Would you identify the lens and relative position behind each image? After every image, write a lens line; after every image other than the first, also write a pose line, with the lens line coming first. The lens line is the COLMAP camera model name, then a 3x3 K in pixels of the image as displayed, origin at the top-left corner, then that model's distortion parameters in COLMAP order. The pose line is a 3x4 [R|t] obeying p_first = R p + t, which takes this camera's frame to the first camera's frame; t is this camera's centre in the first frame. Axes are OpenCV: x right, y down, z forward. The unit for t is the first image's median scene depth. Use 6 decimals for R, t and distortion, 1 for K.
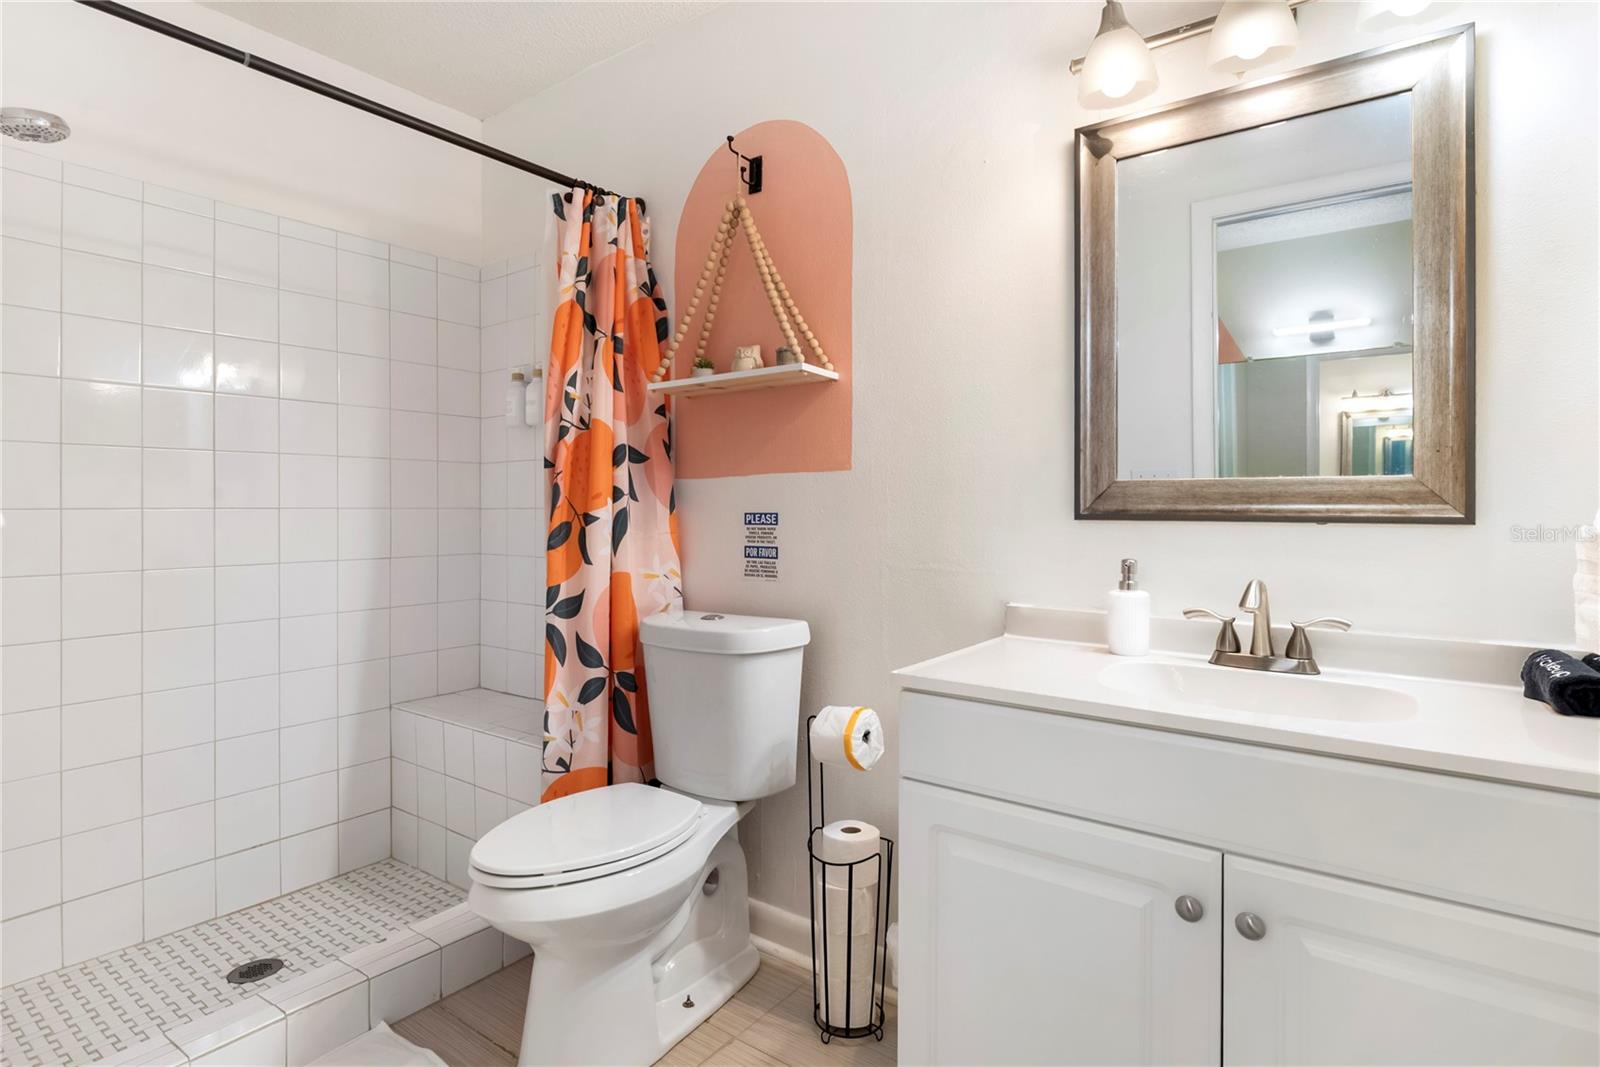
lens RADIAL K [[809.6, 0, 802.9], [0, 809.6, 516.0], [0, 0, 1]] dist [-0.002948, 0.000192]
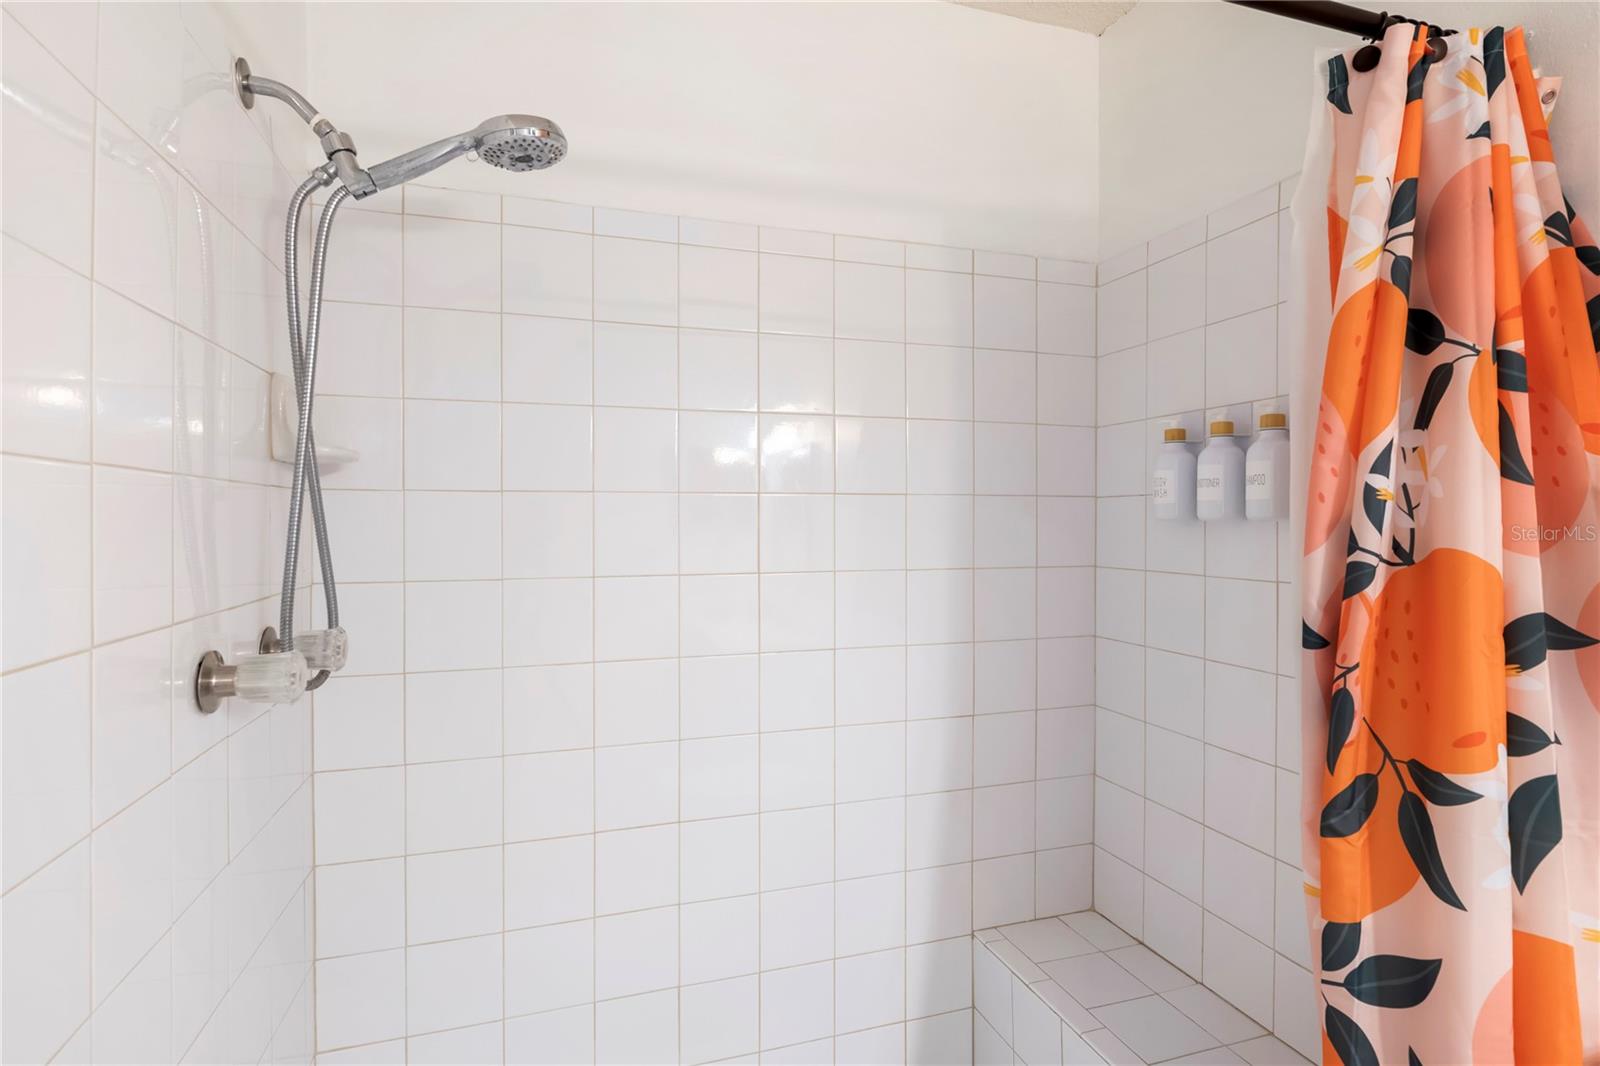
lens RADIAL K [[822.5, 0, 828.7], [0, 822.5, 533.2], [0, 0, 1]] dist [-0.001517, -0.000045]
pose [[0.831994, 0.004136, -0.554769, -0.285021], [-0.001867, 0.999987, 0.004655, -0.127948], [0.554781, -0.002837, 0.831991, 0.448463]]
